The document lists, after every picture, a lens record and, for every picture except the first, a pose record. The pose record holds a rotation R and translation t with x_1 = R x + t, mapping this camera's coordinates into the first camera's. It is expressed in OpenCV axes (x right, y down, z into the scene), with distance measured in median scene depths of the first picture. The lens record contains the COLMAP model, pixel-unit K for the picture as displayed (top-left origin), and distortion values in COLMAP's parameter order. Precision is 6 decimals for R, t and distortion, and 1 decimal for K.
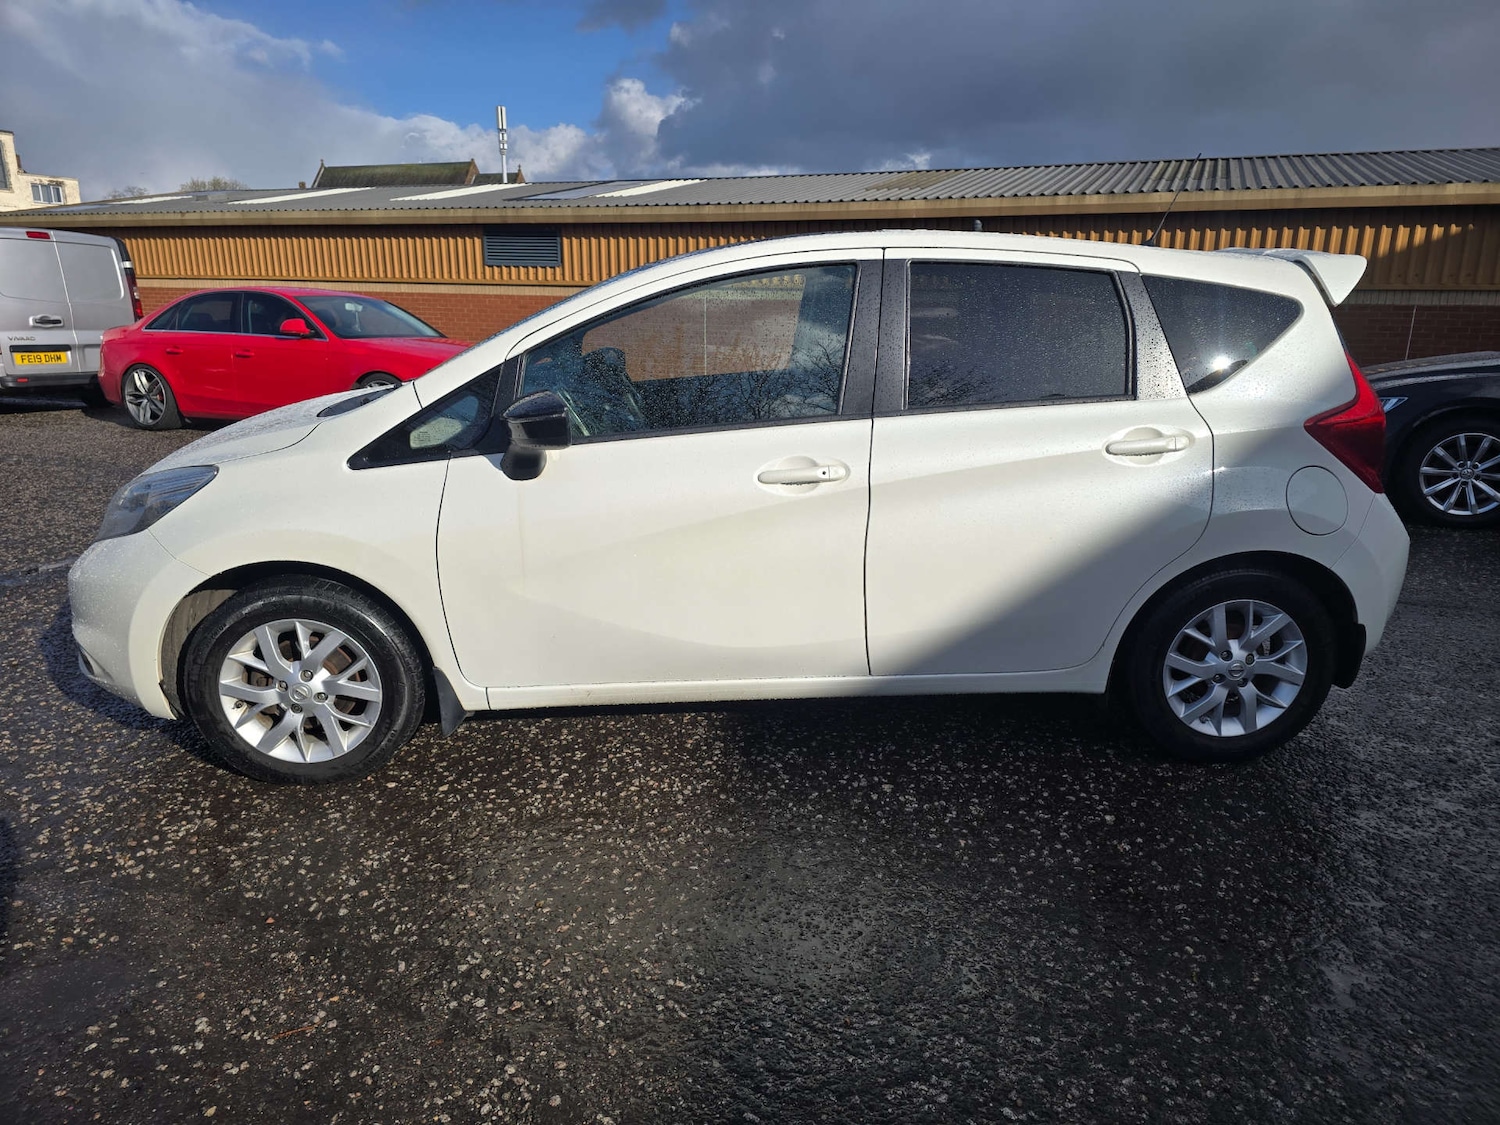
lens RADIAL K [[1003.3, 0, 757.4], [0, 1003.3, 587.9], [0, 0, 1]] dist [0.057129, -0.044394]
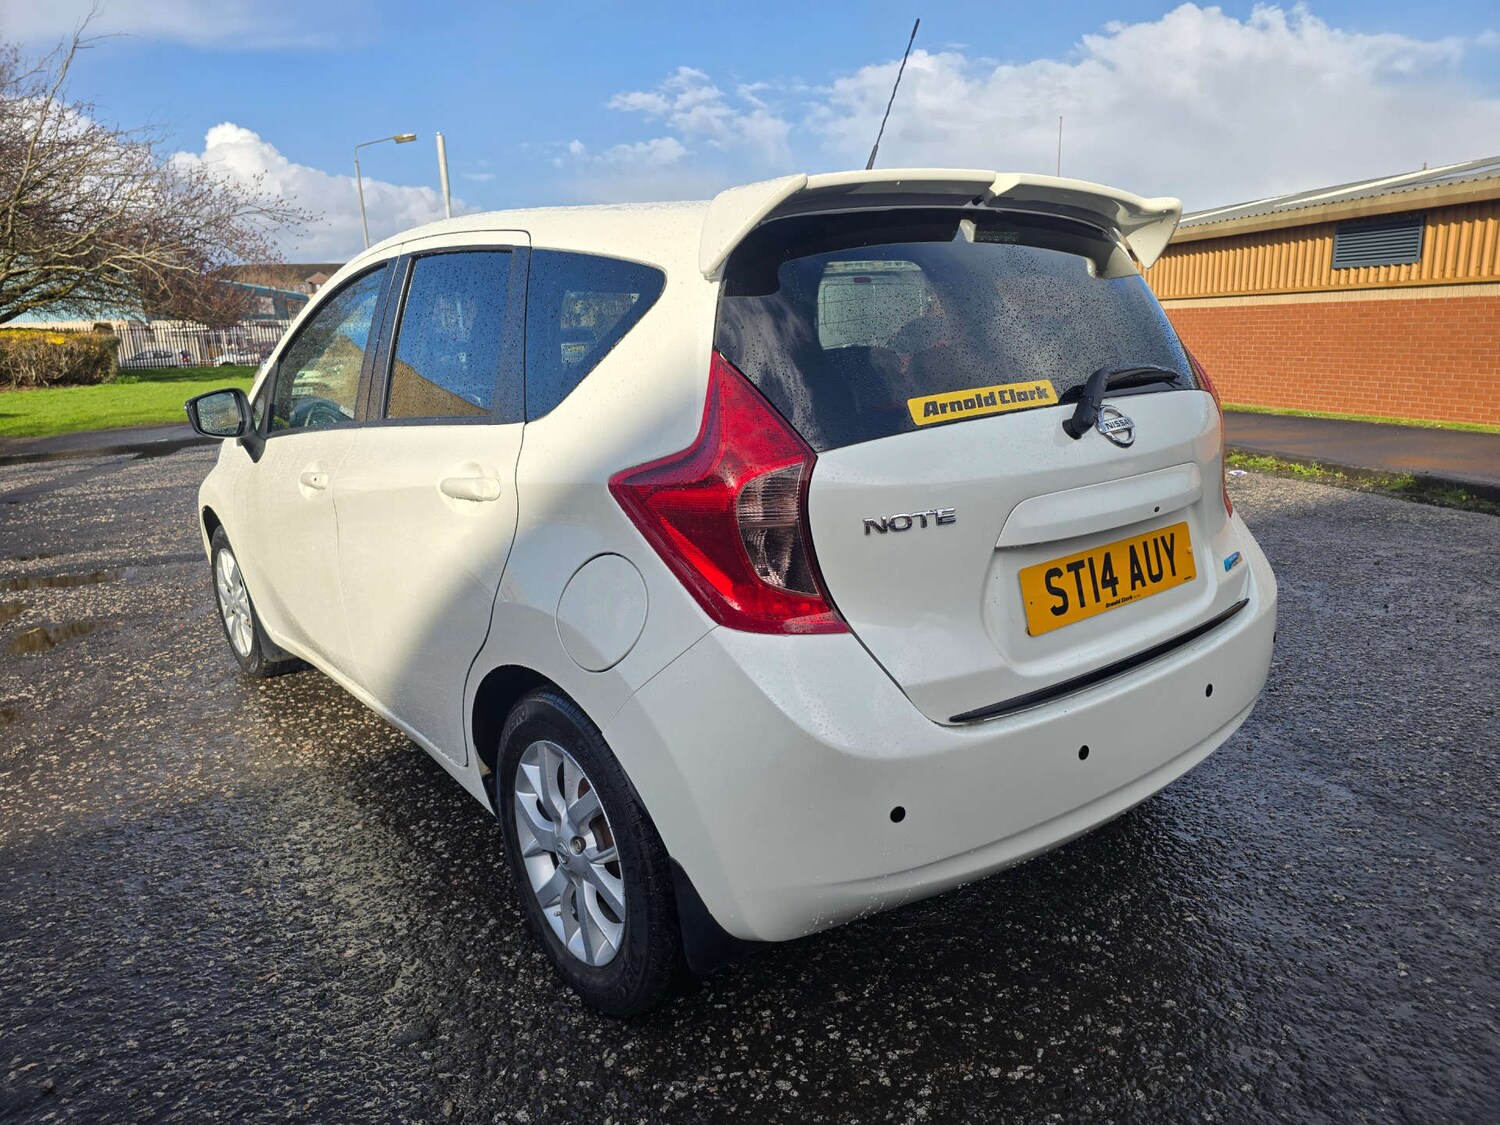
lens RADIAL K [[1002.9, 0, 759.2], [0, 1002.9, 570.1], [0, 0, 1]] dist [0.055172, -0.044672]
pose [[0.577399, 0.163240, -0.799977, 1.037109], [-0.191156, 0.979604, 0.061923, -0.158628], [0.793769, 0.117166, 0.596827, 0.707725]]
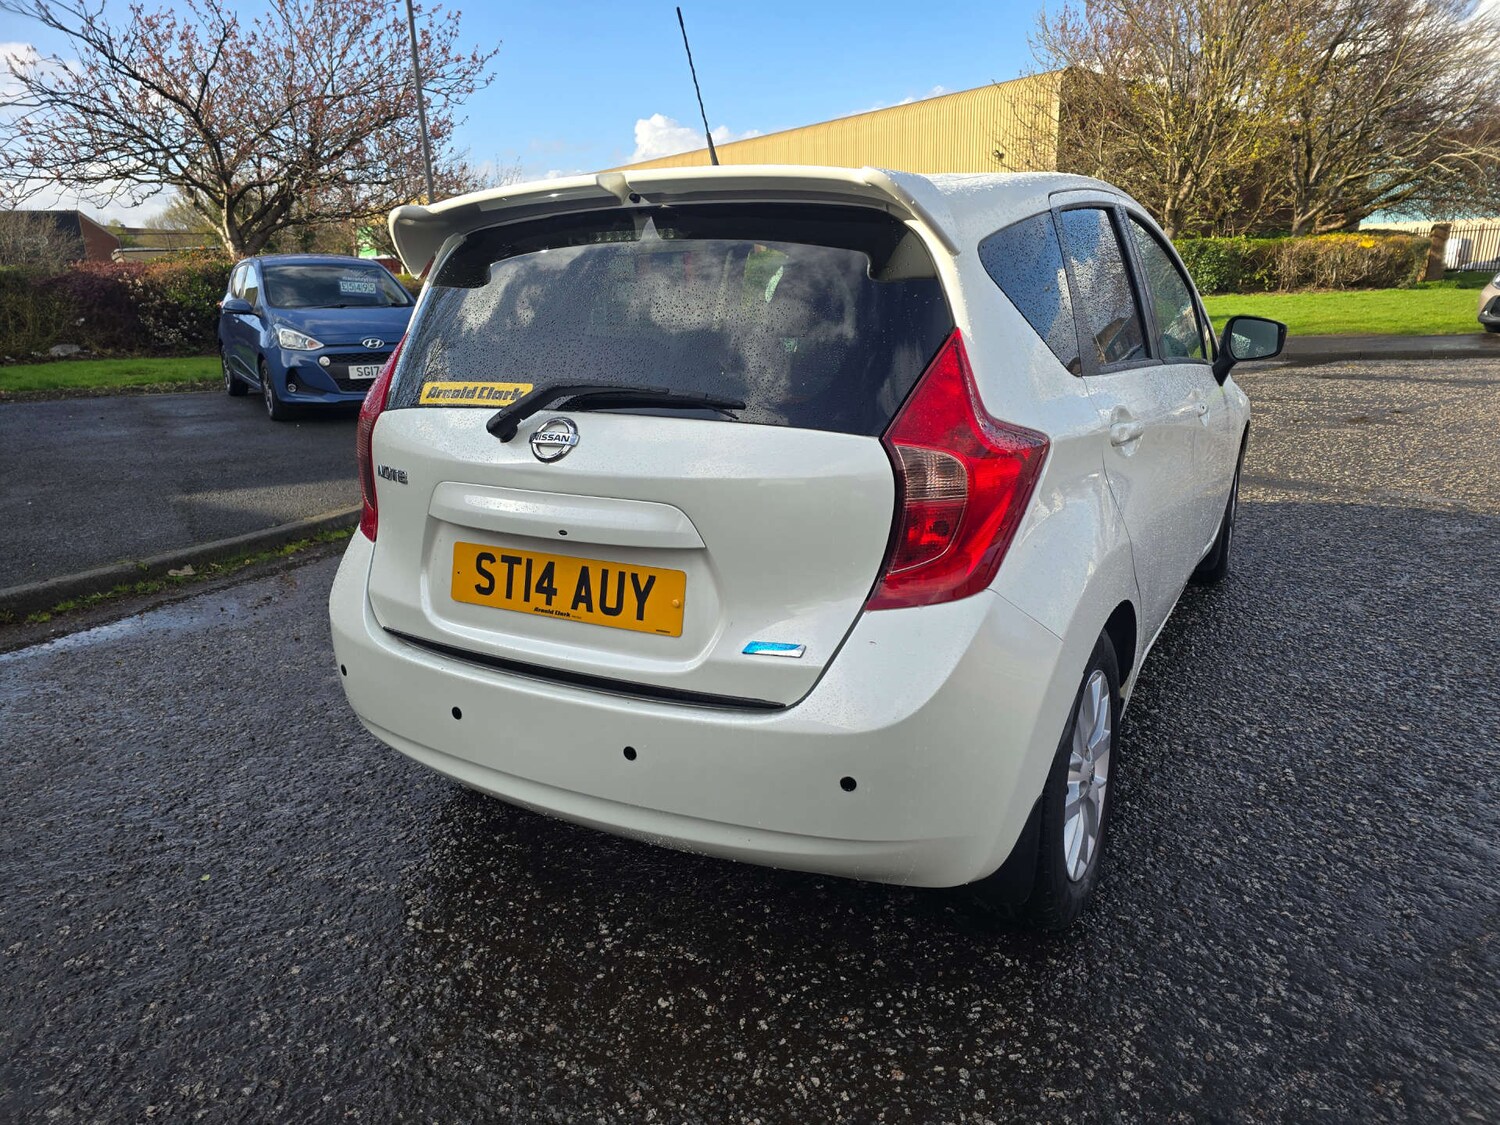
lens RADIAL K [[1002.9, 0, 763.3], [0, 1002.9, 561.9], [0, 0, 1]] dist [0.055172, -0.044672]
pose [[-0.537790, 0.240268, -0.808117, 1.097978], [-0.217685, 0.886455, 0.408425, -0.457109], [0.814491, 0.395562, -0.424423, 1.623011]]
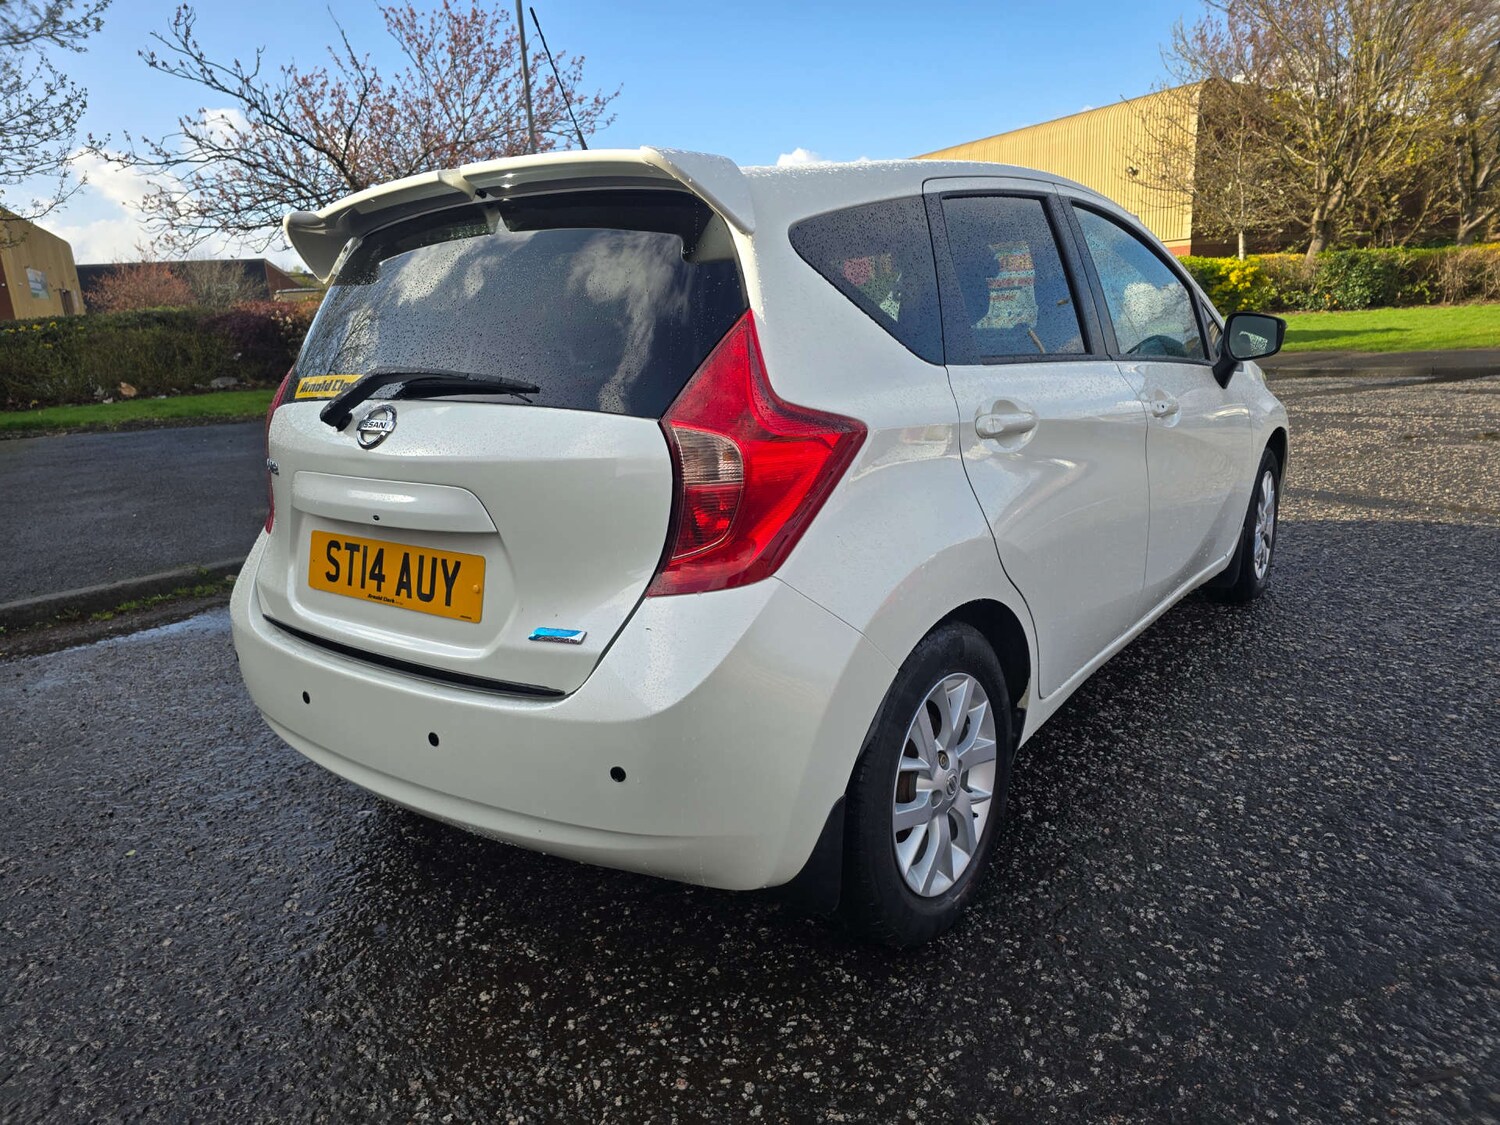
lens RADIAL K [[1002.9, 0, 760.3], [0, 1002.9, 559.2], [0, 0, 1]] dist [0.055172, -0.044672]
pose [[-0.645540, 0.209625, -0.734395, 0.978029], [-0.174183, 0.895841, 0.408816, -0.469262], [0.743598, 0.391826, -0.541788, 1.776445]]
